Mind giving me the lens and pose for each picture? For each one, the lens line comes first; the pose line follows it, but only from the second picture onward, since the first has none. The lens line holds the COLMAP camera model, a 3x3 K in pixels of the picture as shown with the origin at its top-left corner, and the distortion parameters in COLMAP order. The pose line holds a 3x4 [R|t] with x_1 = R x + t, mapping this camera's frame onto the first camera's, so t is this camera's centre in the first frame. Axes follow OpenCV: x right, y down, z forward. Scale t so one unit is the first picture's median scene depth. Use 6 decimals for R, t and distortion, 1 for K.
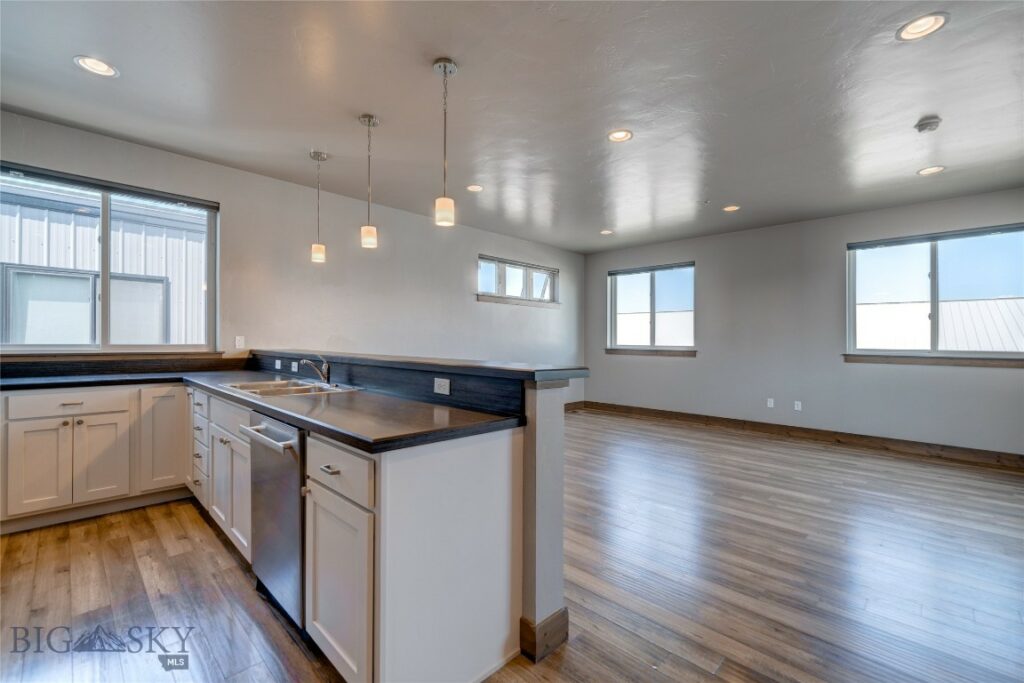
lens RADIAL K [[448.2, 0, 512.3], [0, 448.2, 342.4], [0, 0, 1]] dist [0.007123, -0.001396]
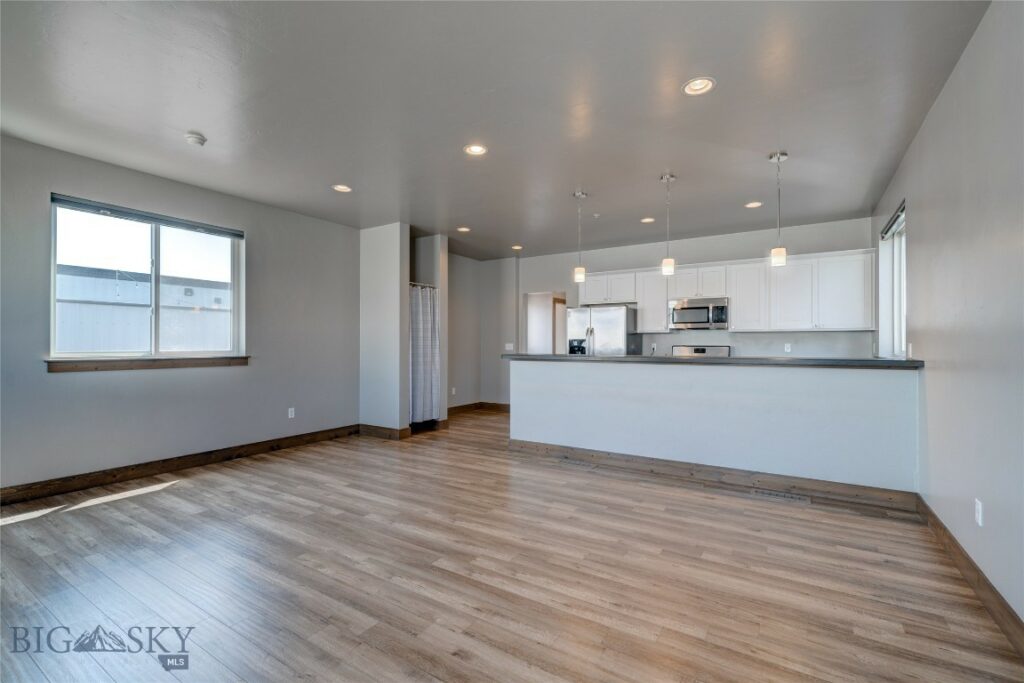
lens RADIAL K [[448.2, 0, 512.5], [0, 448.2, 340.2], [0, 0, 1]] dist [0.007123, -0.001396]
pose [[-0.979164, -0.011987, -0.202719, 0.234107], [-0.011135, 0.999924, -0.005345, -0.002744], [0.202768, -0.002977, -0.979222, 1.278126]]
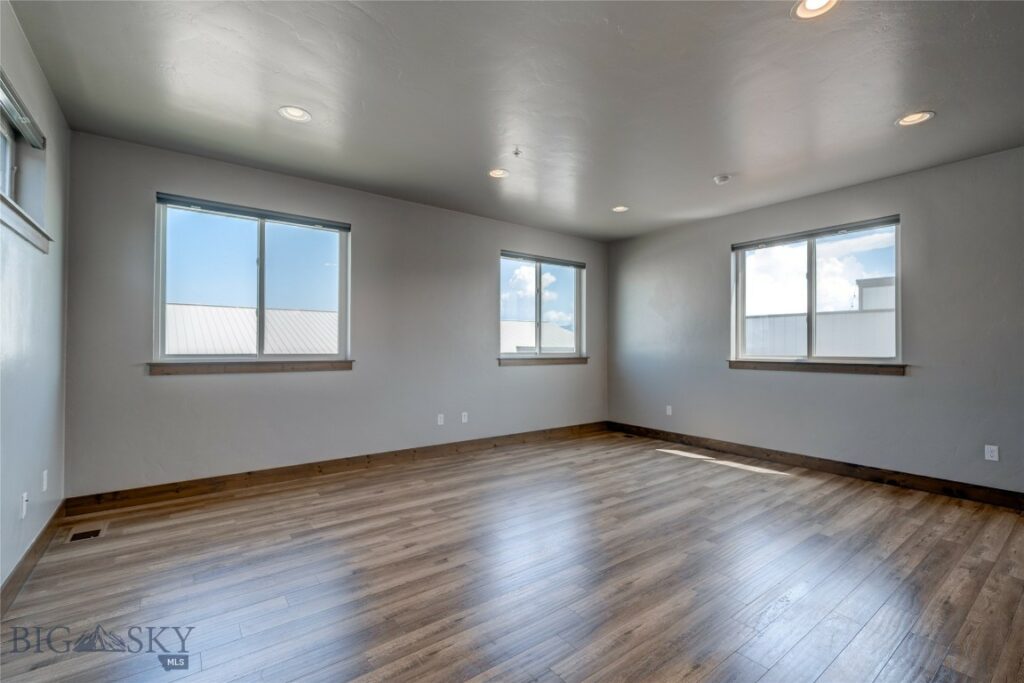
lens RADIAL K [[448.2, 0, 513.8], [0, 448.2, 343.9], [0, 0, 1]] dist [0.007123, -0.001396]
pose [[0.144528, -0.000527, 0.989501, -0.247670], [0.003621, 0.999993, 0.000004, -0.005626], [-0.989494, 0.003582, 0.144529, 0.815781]]
